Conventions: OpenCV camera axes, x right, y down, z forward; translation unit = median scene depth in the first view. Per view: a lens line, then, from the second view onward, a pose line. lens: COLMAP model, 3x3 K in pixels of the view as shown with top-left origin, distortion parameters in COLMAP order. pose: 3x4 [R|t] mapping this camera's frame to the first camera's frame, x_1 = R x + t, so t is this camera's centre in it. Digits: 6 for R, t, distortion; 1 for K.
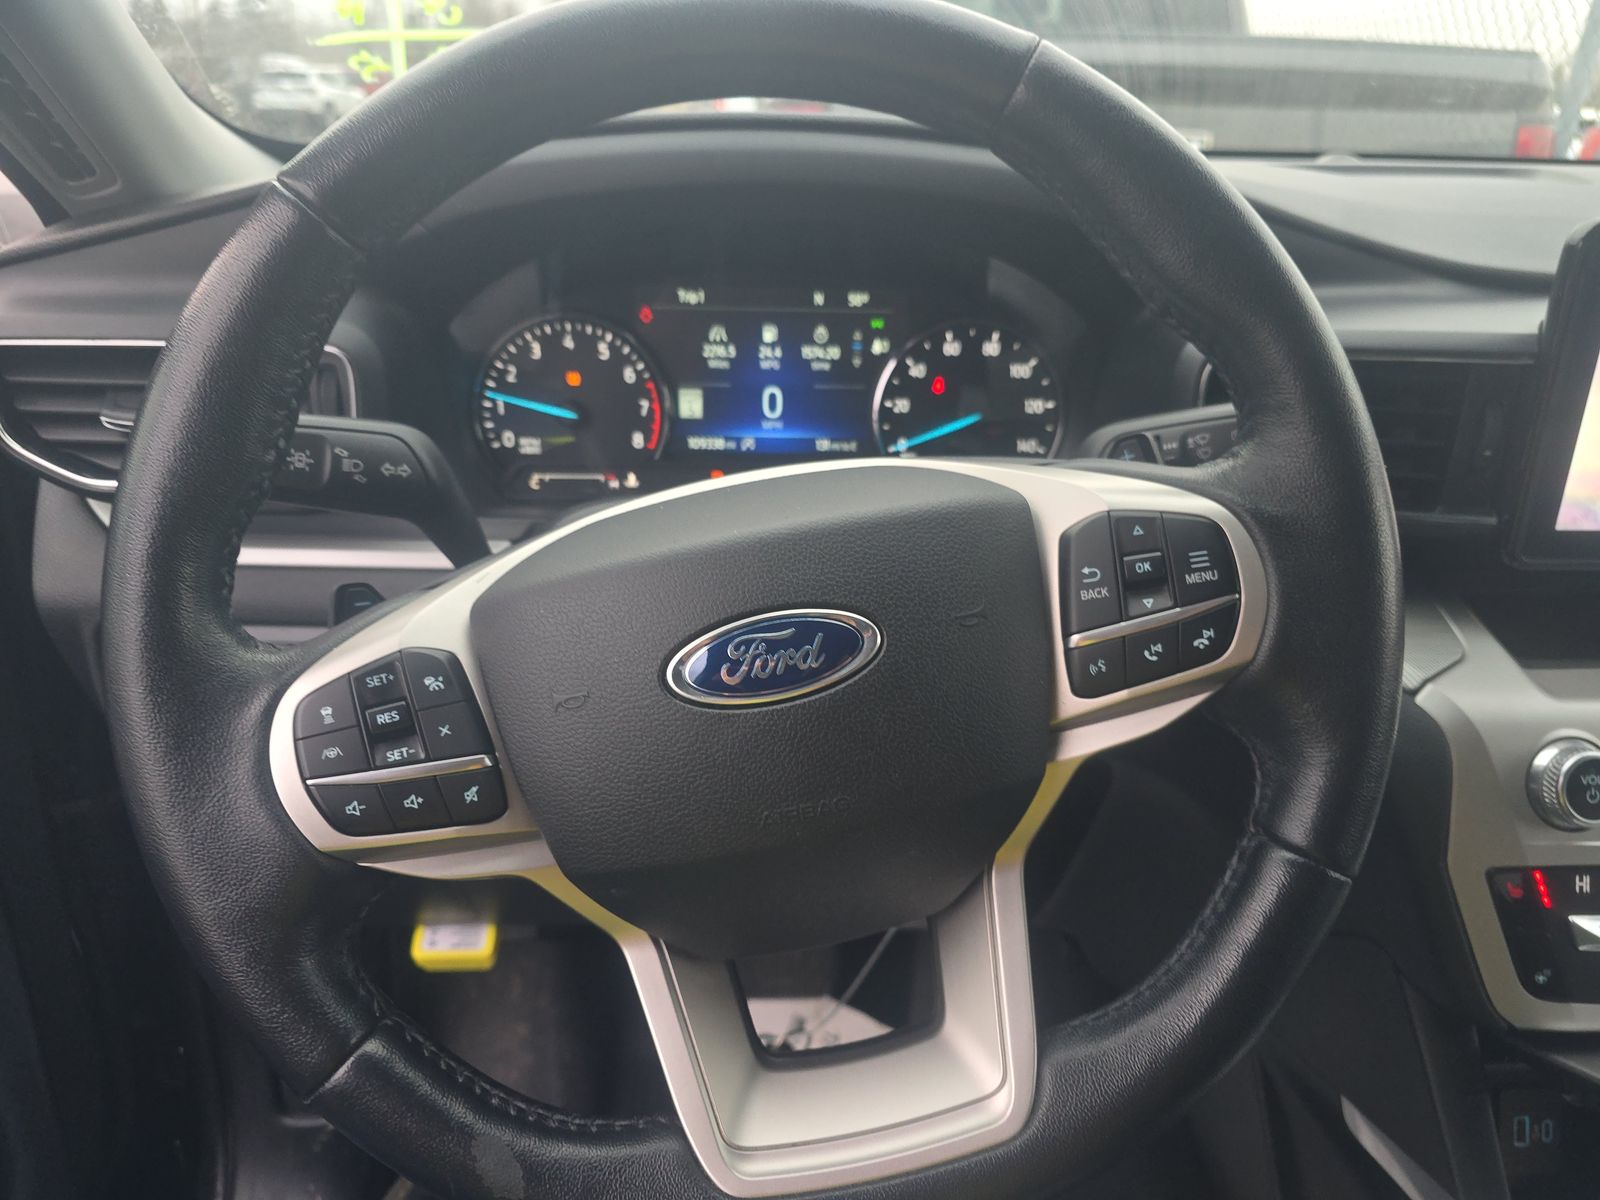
lens RADIAL K [[1118.7, 0, 798.9], [0, 1118.7, 611.8], [0, 0, 1]] dist [0.143904, -0.134005]
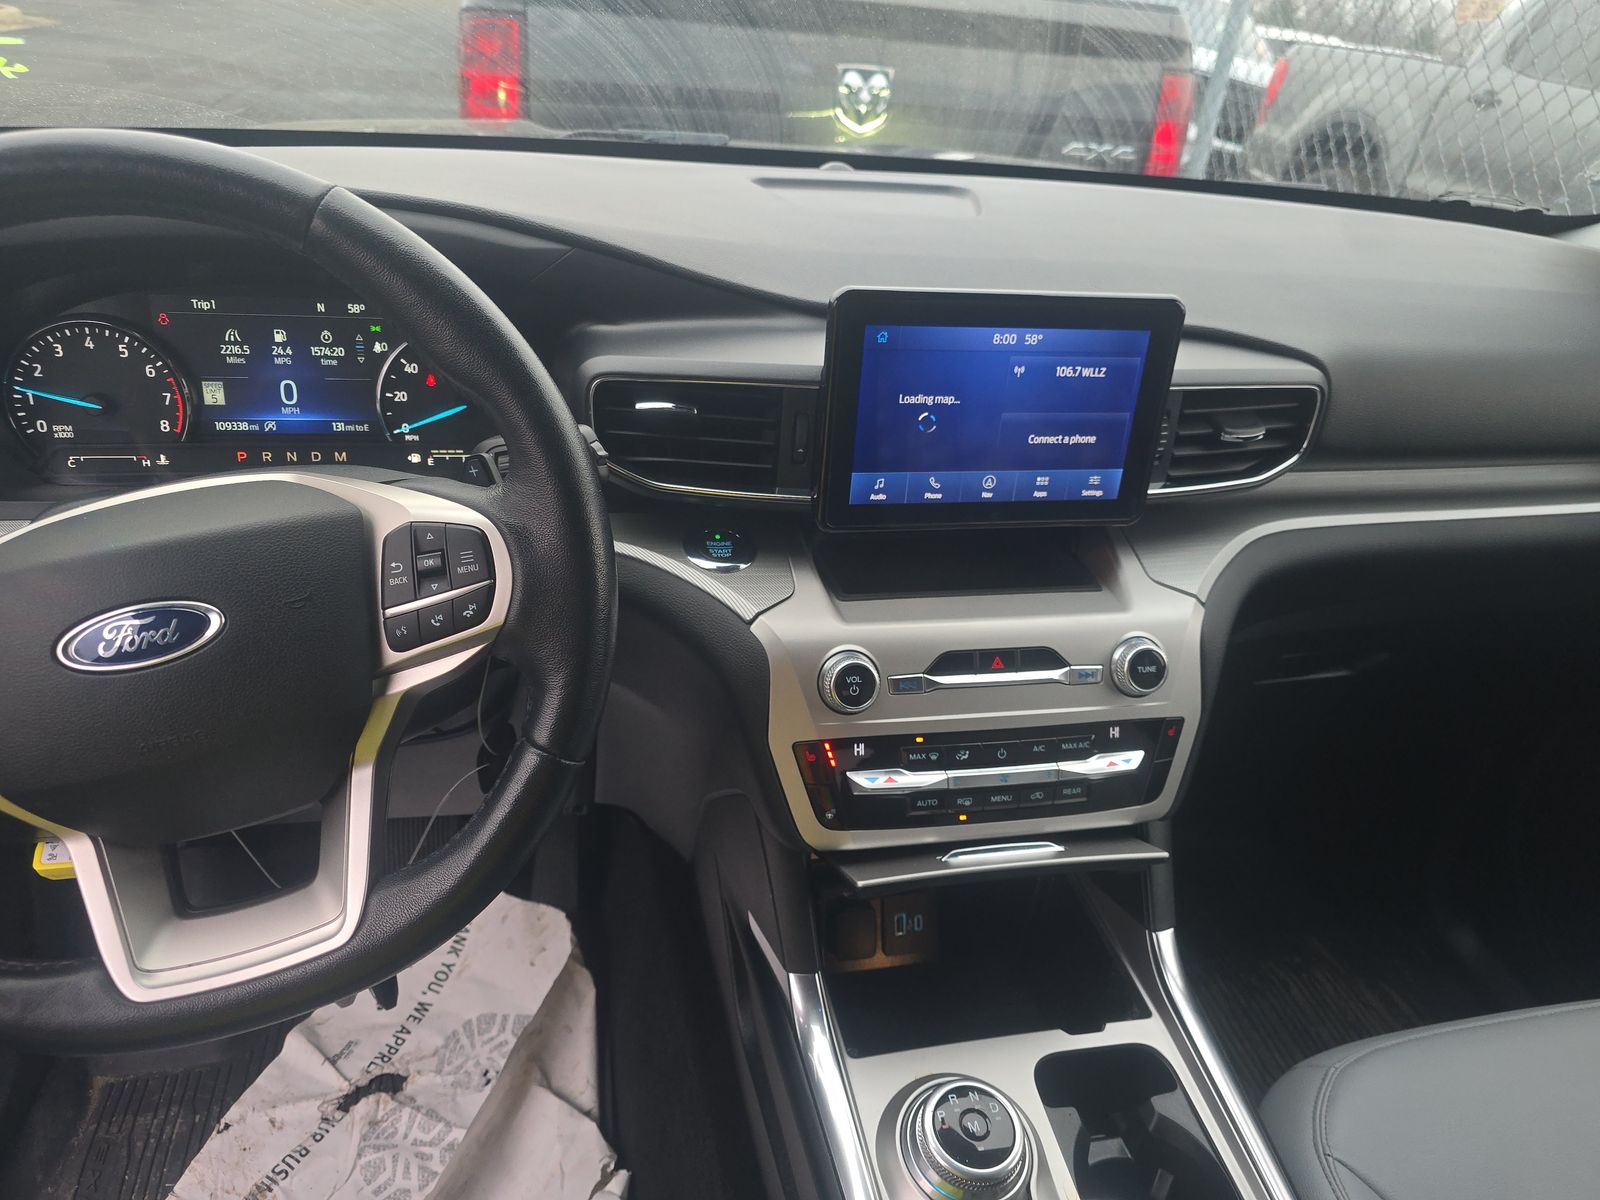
lens RADIAL K [[1136.5, 0, 800.0], [0, 1136.5, 600.0], [0, 0, 1]] dist [0.038770, -0.003602]
pose [[0.985138, -0.032969, 0.168569, 0.304438], [0.018739, 0.996177, 0.085320, -0.062468], [-0.170737, -0.080893, 0.981990, -0.307488]]
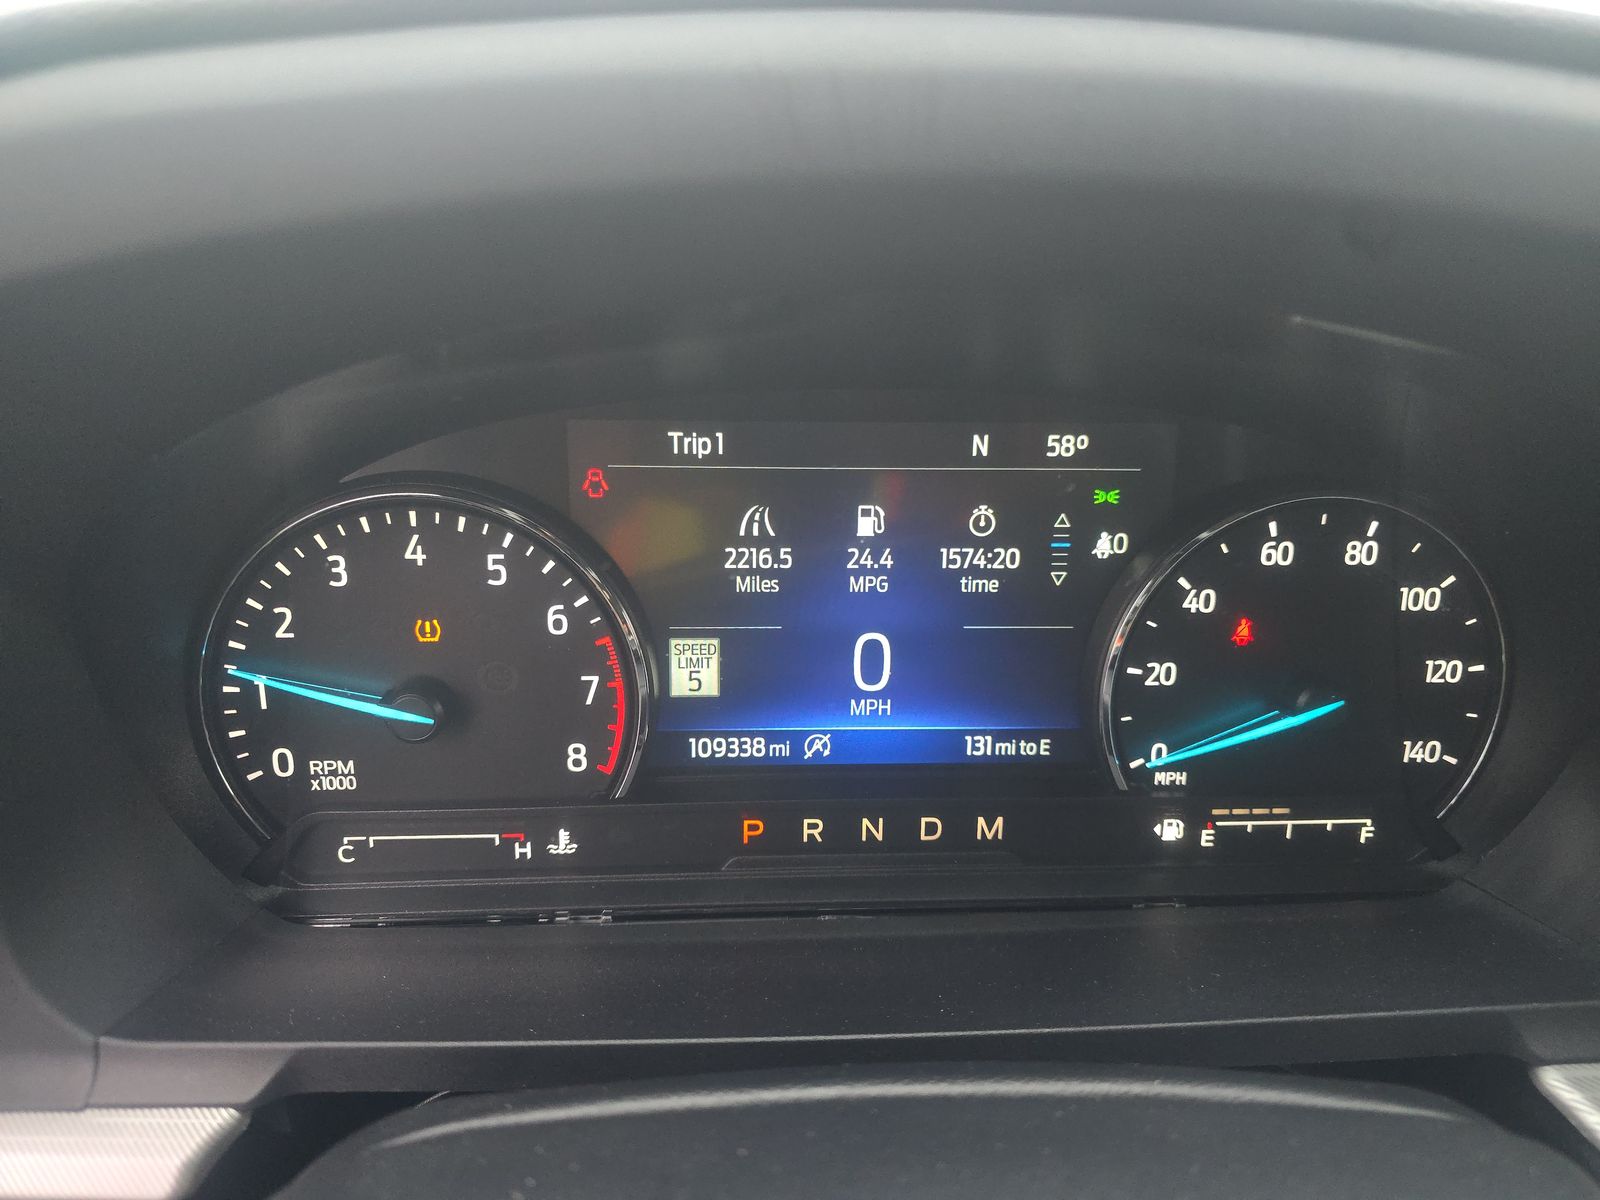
lens RADIAL K [[1065.9, 0, 800.0], [0, 1065.9, 600.0], [0, 0, 1]] dist [0.051251, -0.057469]
pose [[0.999607, -0.006480, 0.027285, -0.066475], [0.007005, 0.999792, -0.019175, -0.208665], [-0.027155, 0.019359, 0.999444, 0.580140]]
